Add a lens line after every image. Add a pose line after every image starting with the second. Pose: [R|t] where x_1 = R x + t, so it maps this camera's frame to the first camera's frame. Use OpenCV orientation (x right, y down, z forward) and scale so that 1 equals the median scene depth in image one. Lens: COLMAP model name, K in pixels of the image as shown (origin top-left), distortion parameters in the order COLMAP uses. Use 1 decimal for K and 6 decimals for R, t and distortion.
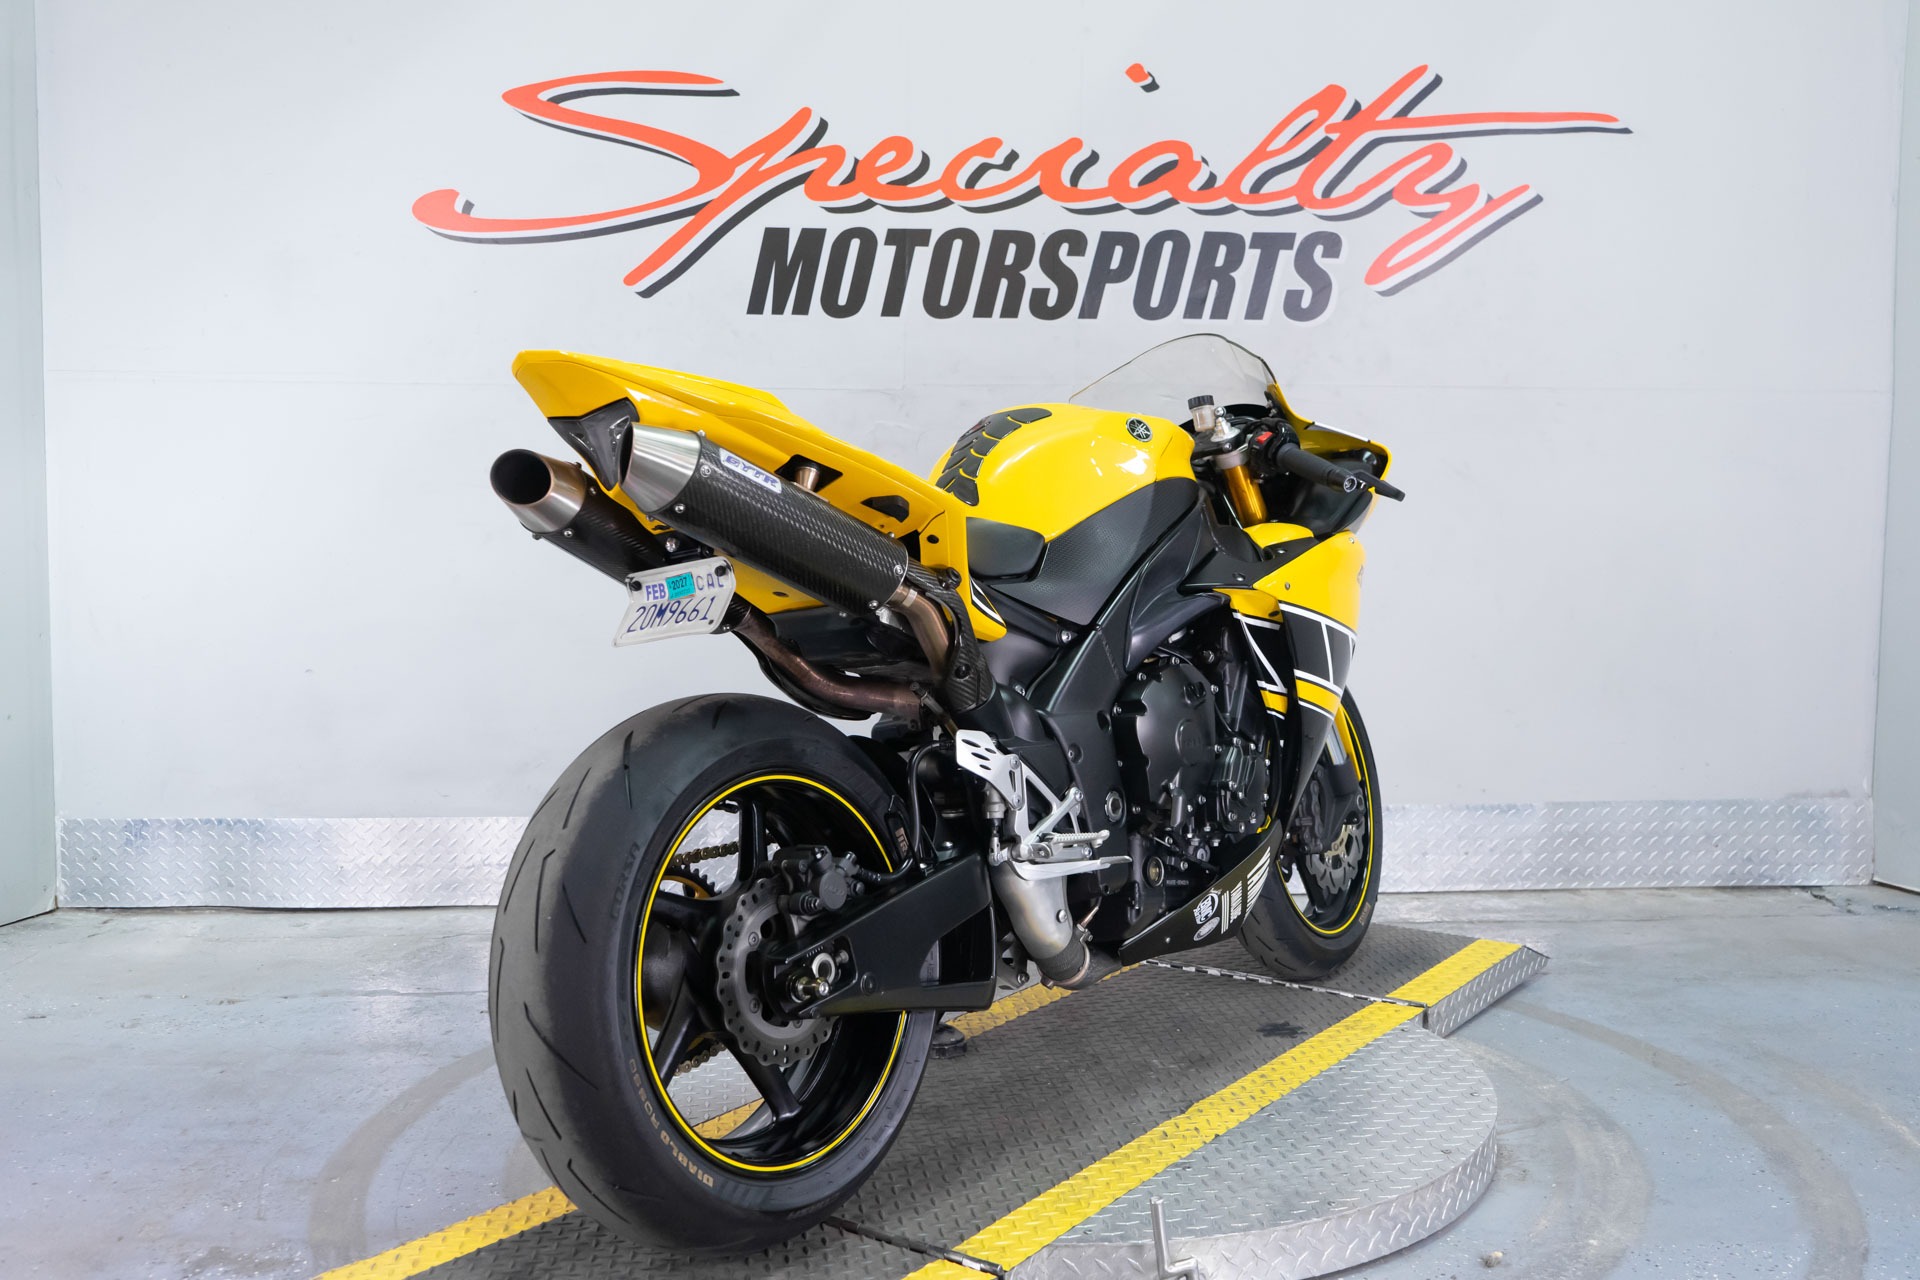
lens RADIAL K [[1861.8, 0, 951.0], [0, 1861.8, 644.6], [0, 0, 1]] dist [0.011578, 0.000000]
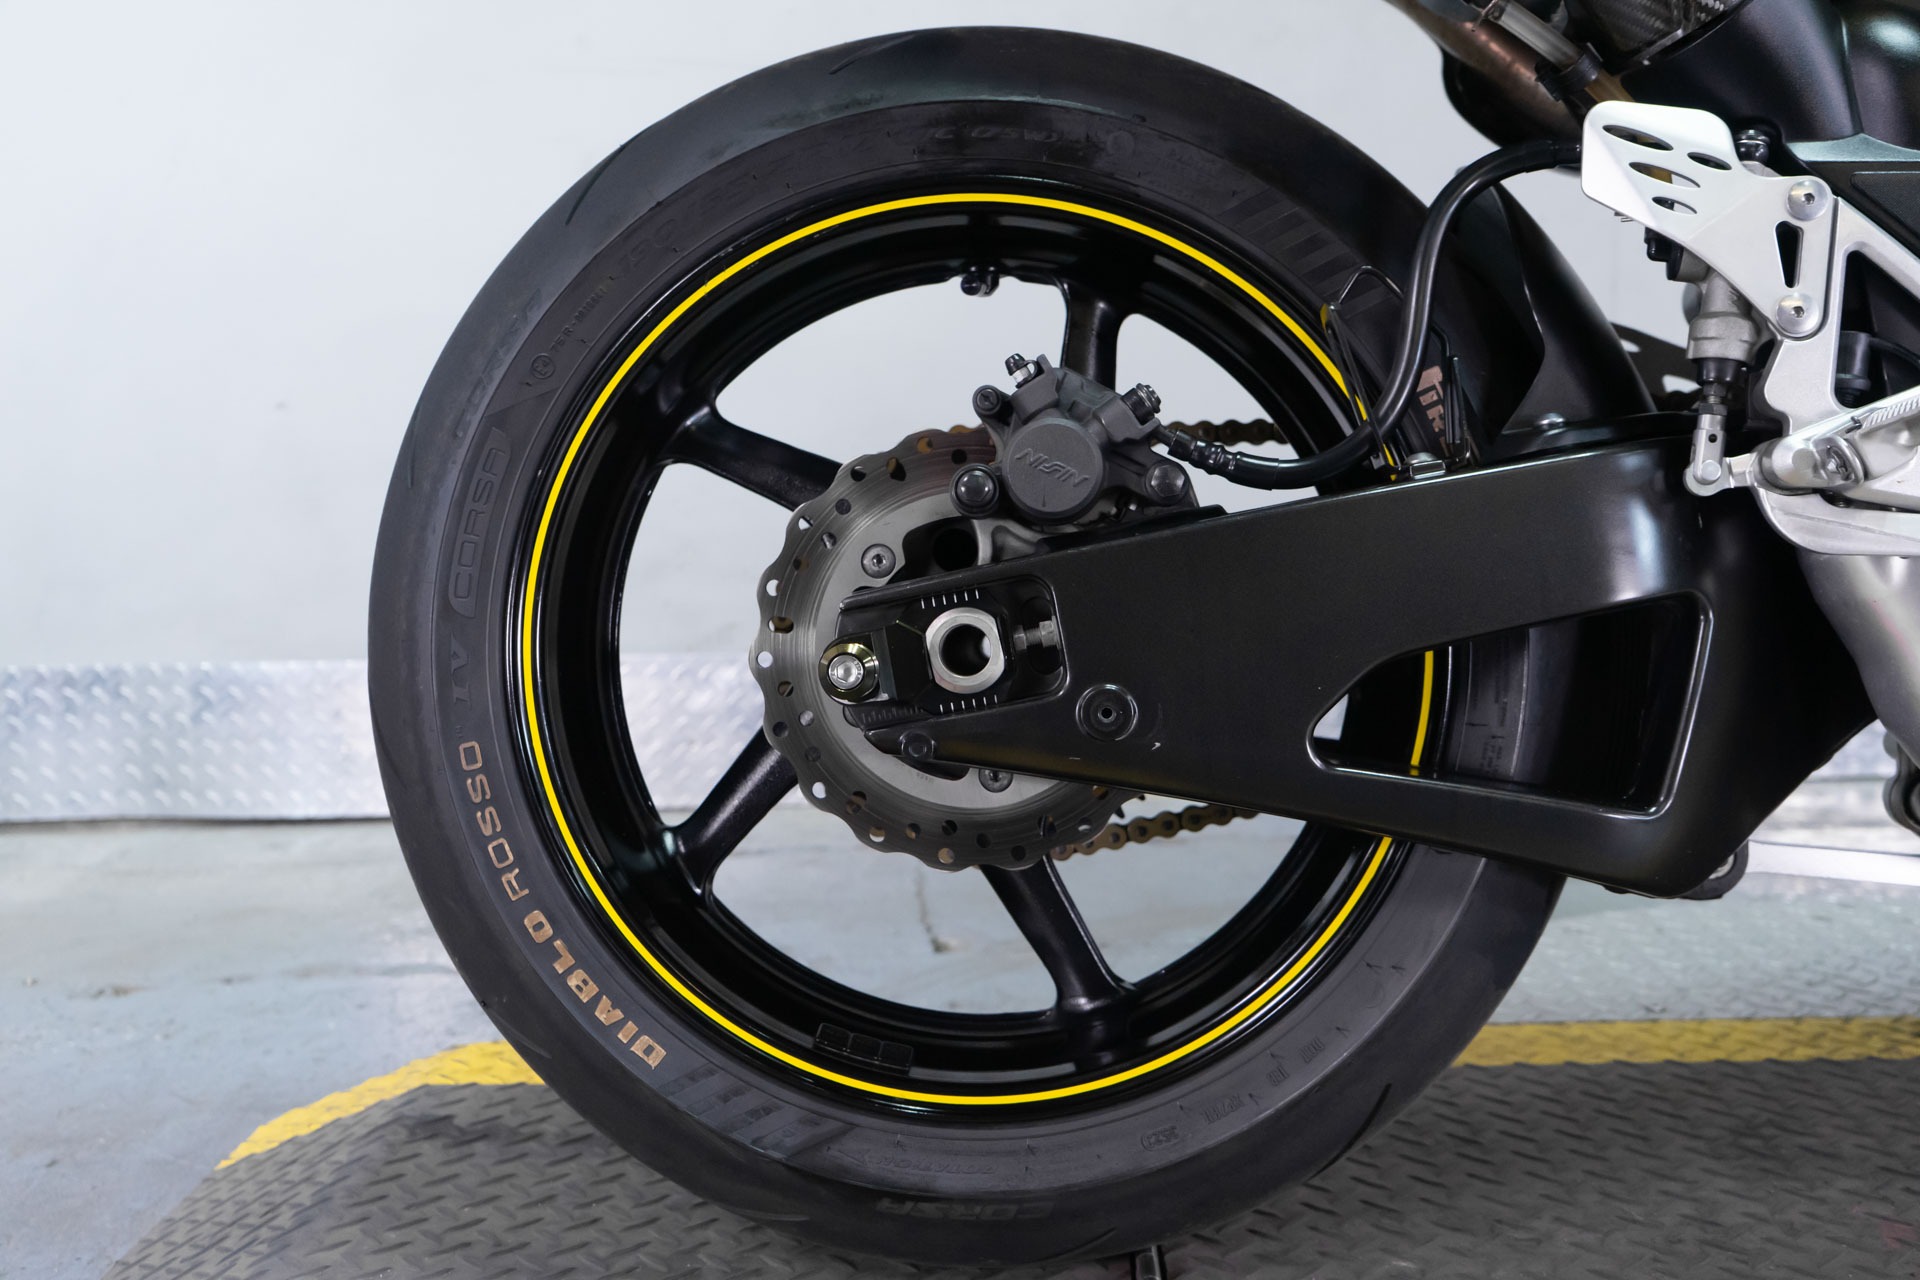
lens RADIAL K [[1924.3, 0, 945.6], [0, 1924.3, 633.5], [0, 0, 1]] dist [0.015272, 0.000000]
pose [[0.999126, -0.020048, -0.036683, -0.120556], [0.021173, 0.999309, 0.030538, 0.070935], [0.036045, -0.031288, 0.998860, 0.415494]]
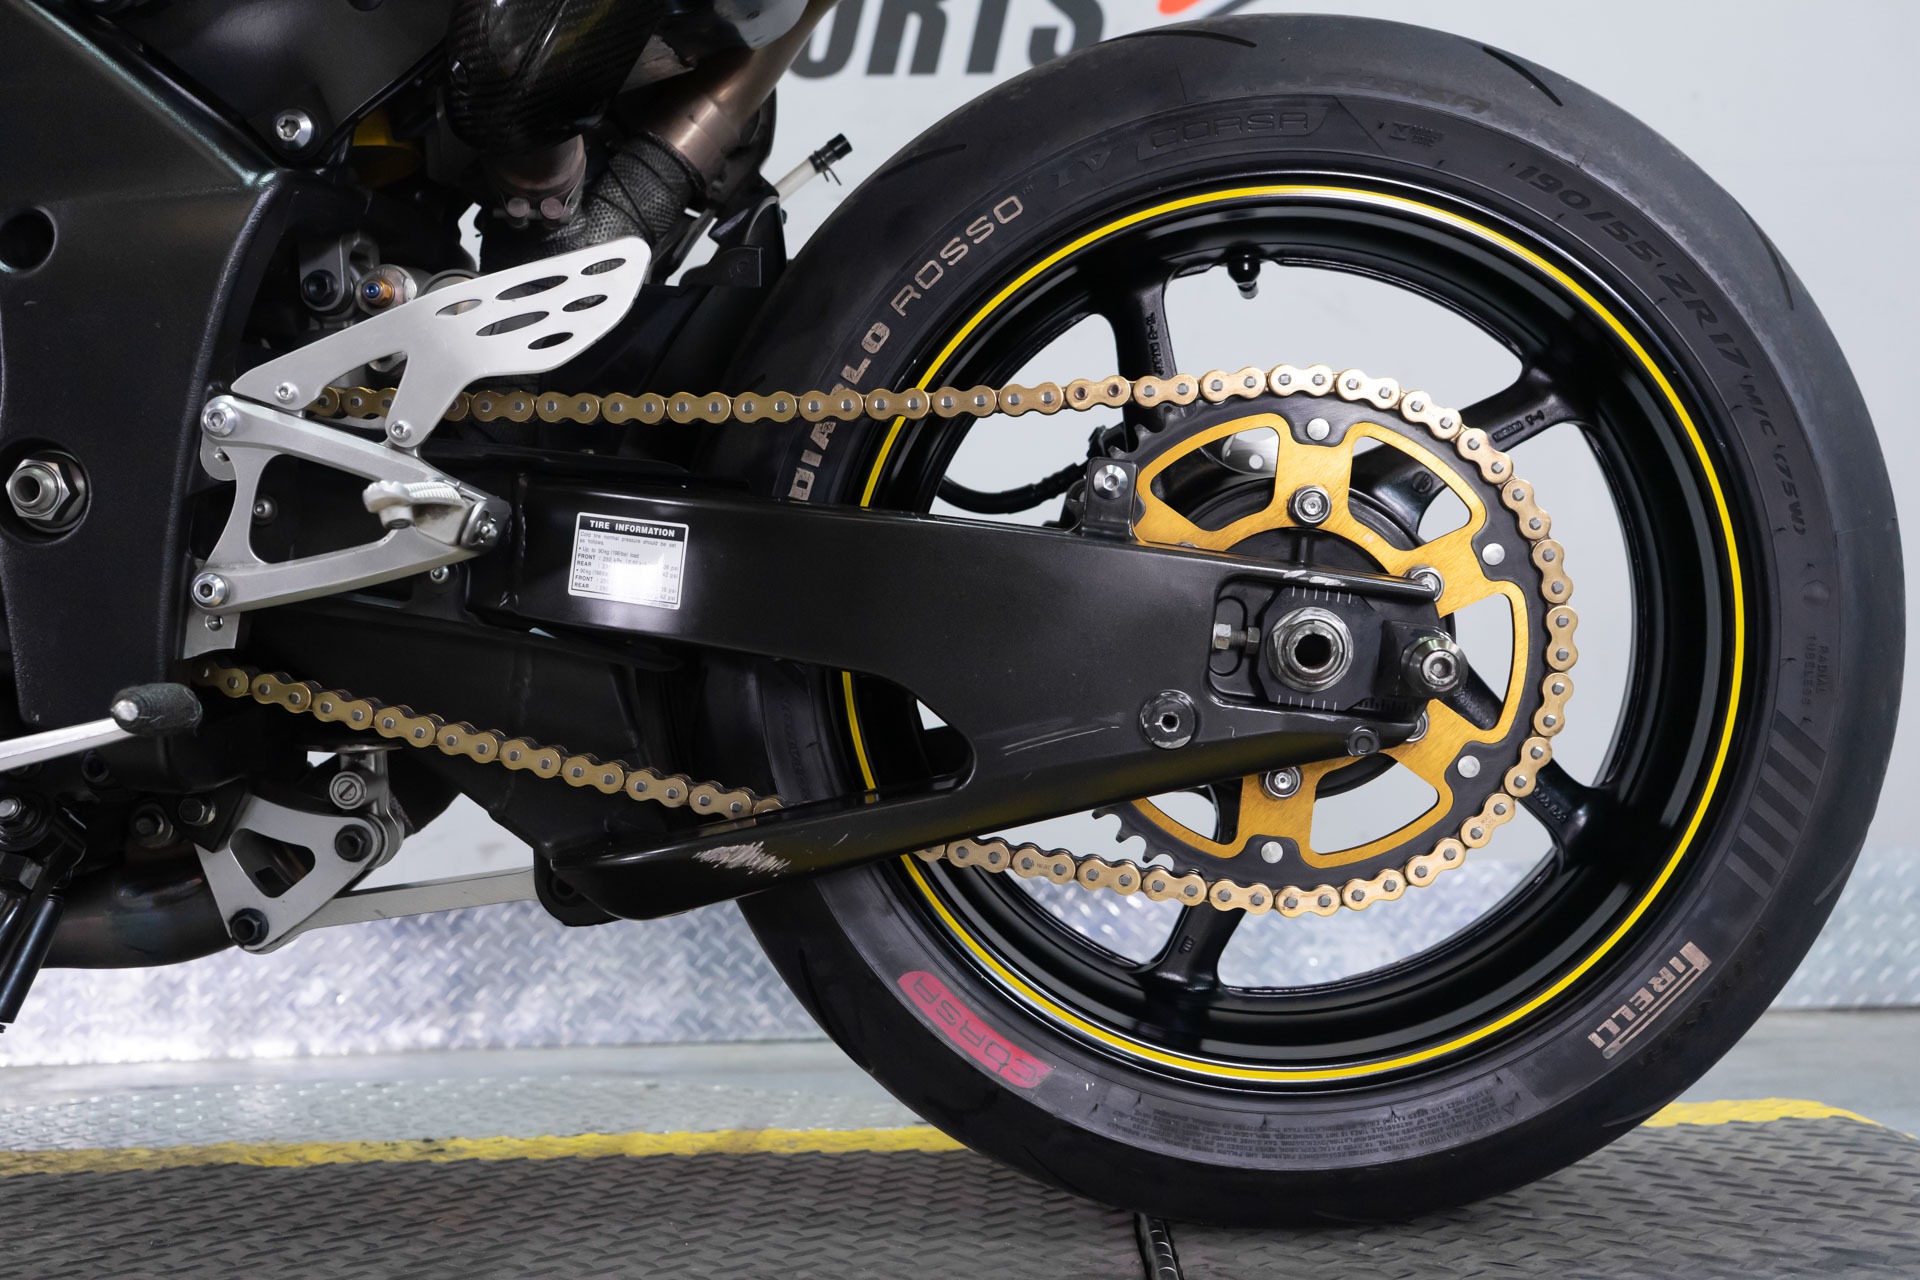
lens RADIAL K [[1924.3, 0, 951.6], [0, 1924.3, 648.5], [0, 0, 1]] dist [0.015272, 0.000000]
pose [[0.998885, -0.024592, -0.040288, 0.175052], [0.017624, 0.986140, -0.164977, 0.118853], [0.043786, 0.164083, 0.985474, 0.405179]]
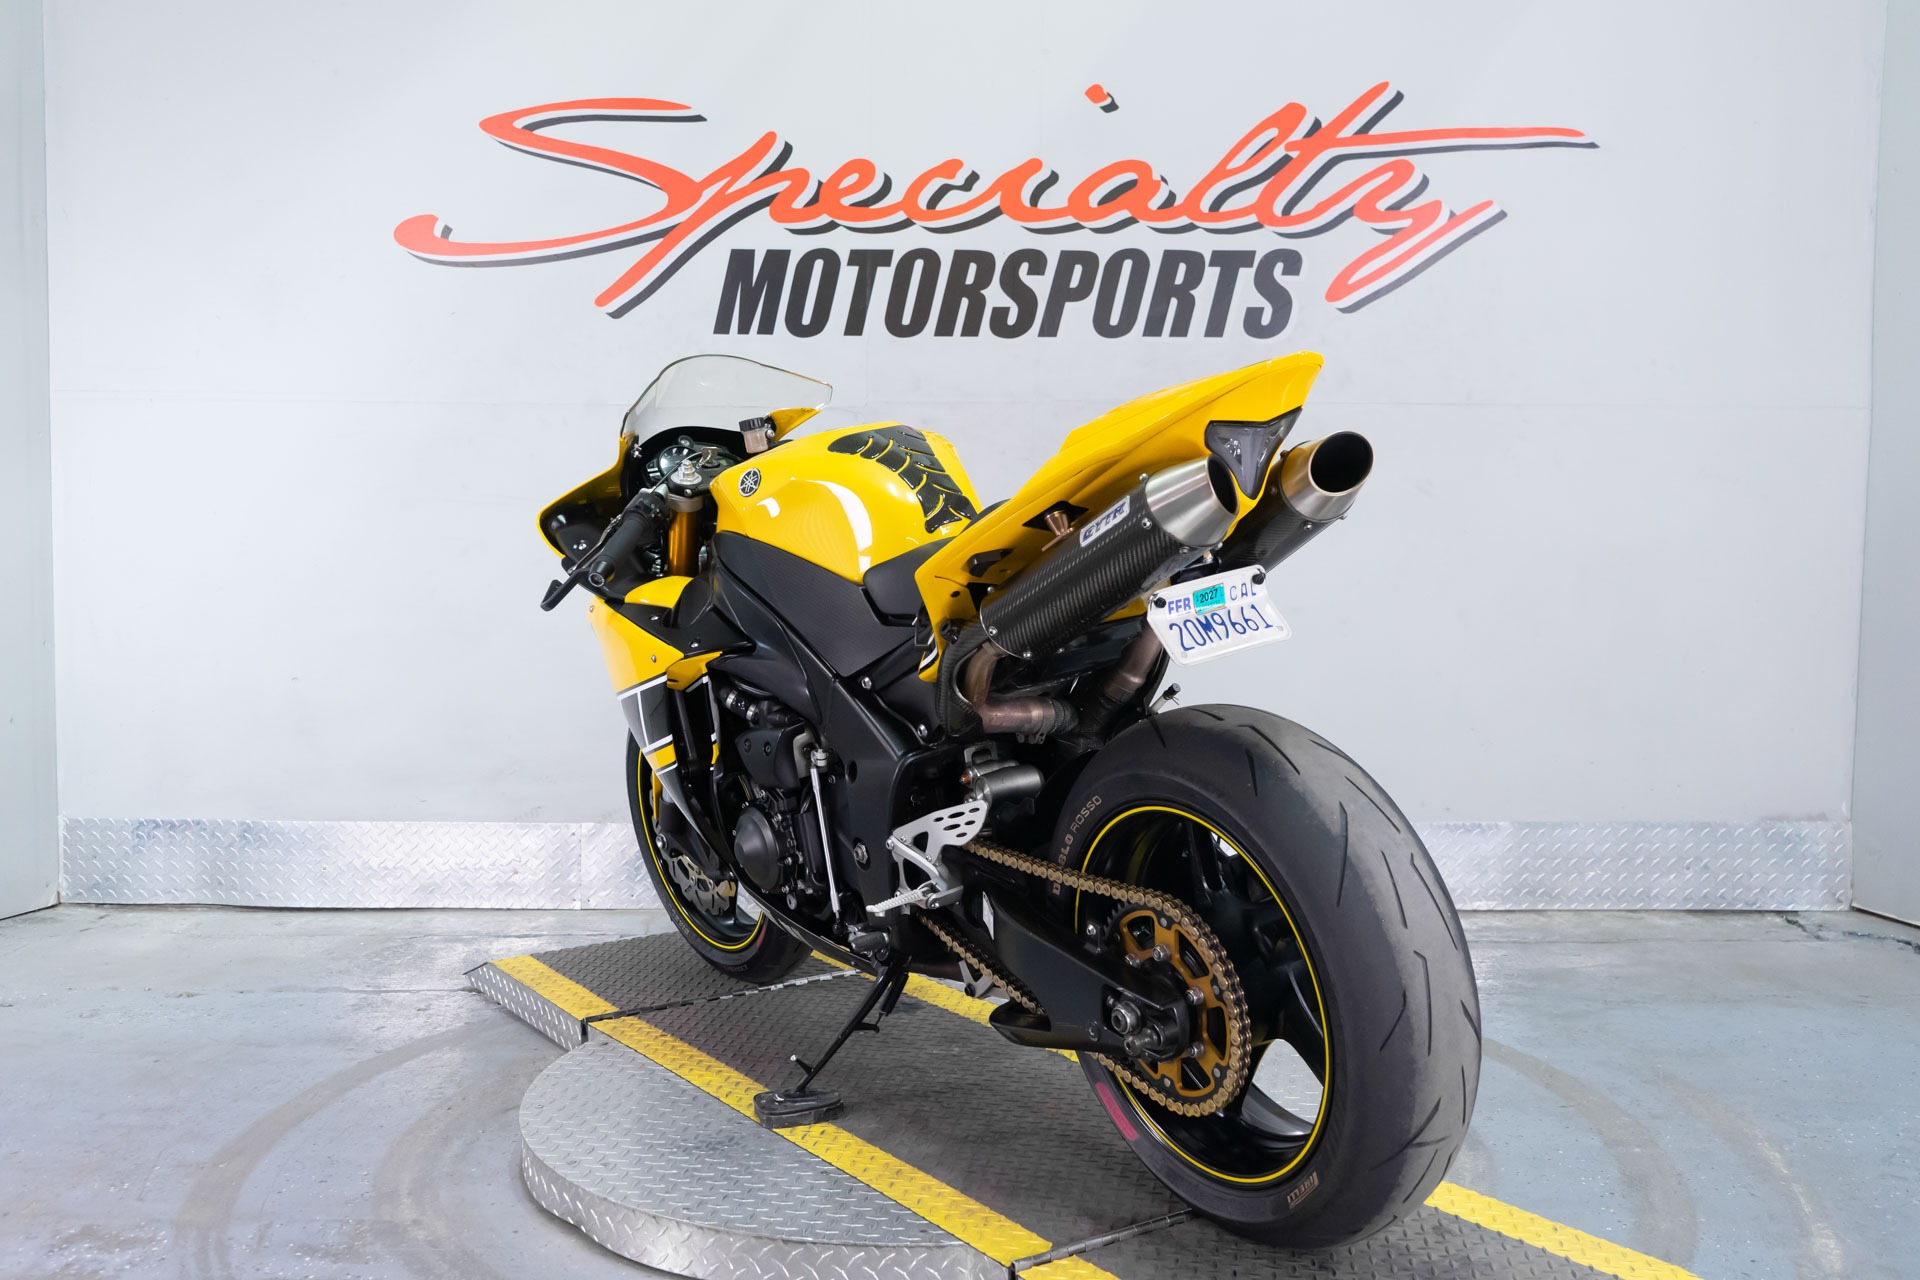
lens RADIAL K [[1861.8, 0, 949.9], [0, 1861.8, 646.3], [0, 0, 1]] dist [0.011578, 0.000000]
pose [[0.997558, 0.007247, -0.069468, 0.092394], [-0.007694, 0.999951, -0.006173, -0.000414], [0.069419, 0.006692, 0.997565, -0.010993]]
